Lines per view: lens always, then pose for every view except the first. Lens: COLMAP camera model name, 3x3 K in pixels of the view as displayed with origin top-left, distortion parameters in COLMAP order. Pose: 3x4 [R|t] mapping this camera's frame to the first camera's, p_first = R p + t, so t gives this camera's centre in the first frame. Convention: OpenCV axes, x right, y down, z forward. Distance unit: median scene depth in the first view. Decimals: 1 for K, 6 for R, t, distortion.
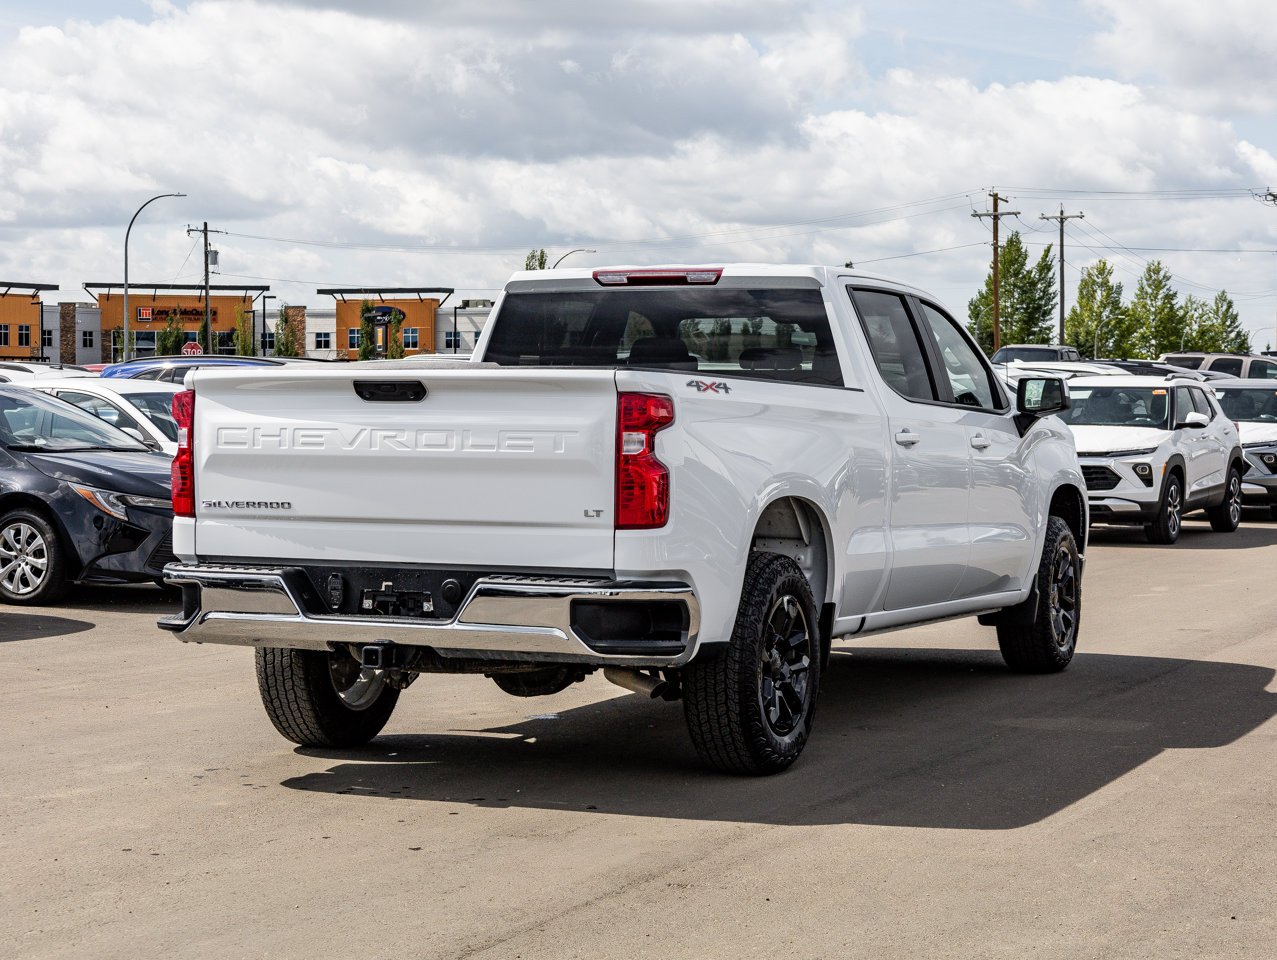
lens RADIAL K [[2543.0, 0, 638.0], [0, 2543.0, 507.5], [0, 0, 1]] dist [0.009042, 1.436060]
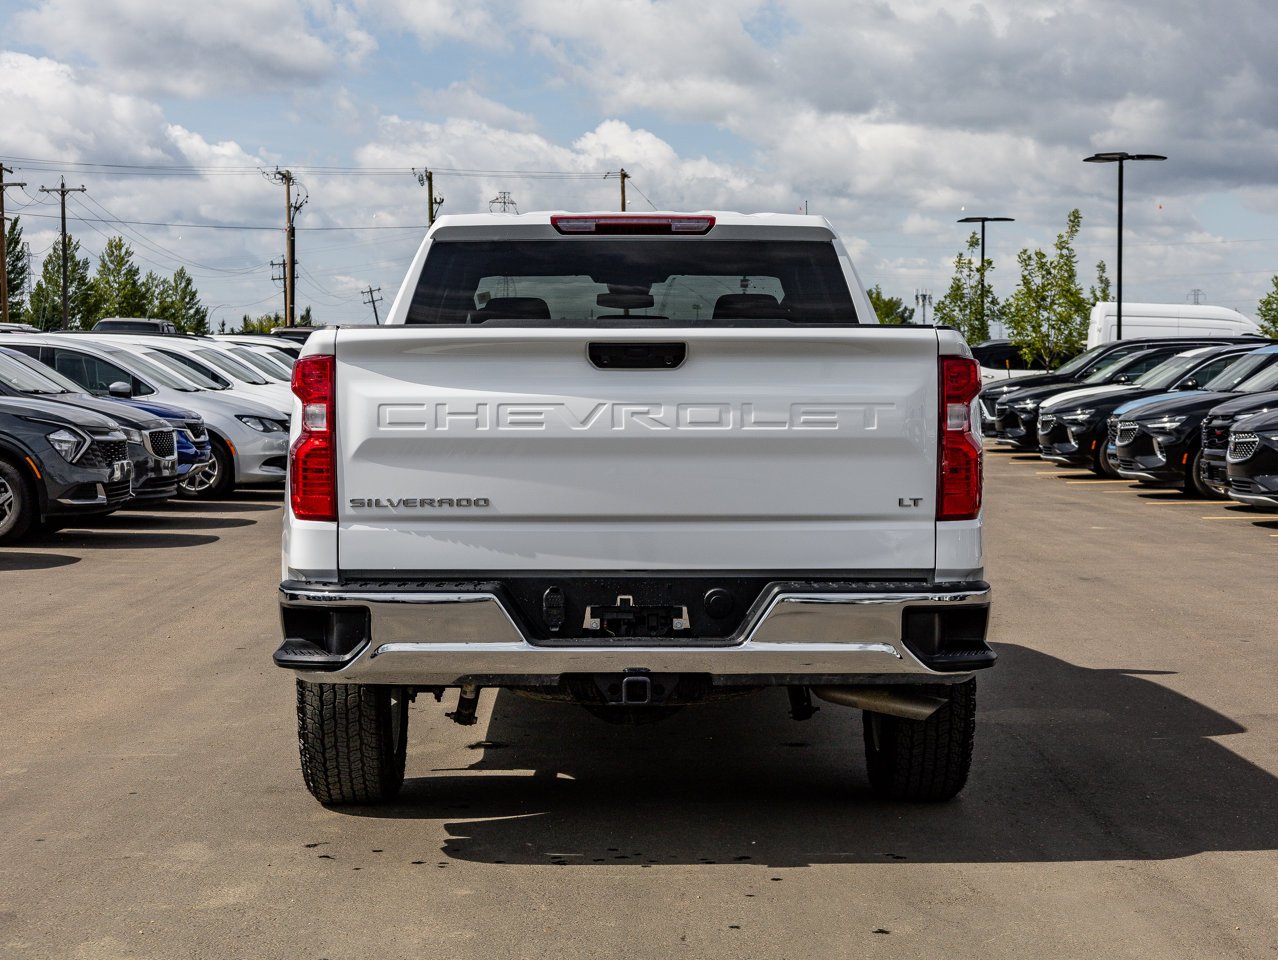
lens RADIAL K [[2508.4, 0, 639.0], [0, 2508.4, 480.0], [0, 0, 1]] dist [0.020188, -0.025965]
pose [[0.911219, -0.022584, 0.411302, -0.392757], [0.022810, 0.999730, 0.004360, -0.009540], [-0.411290, 0.005409, 0.911489, 0.265280]]
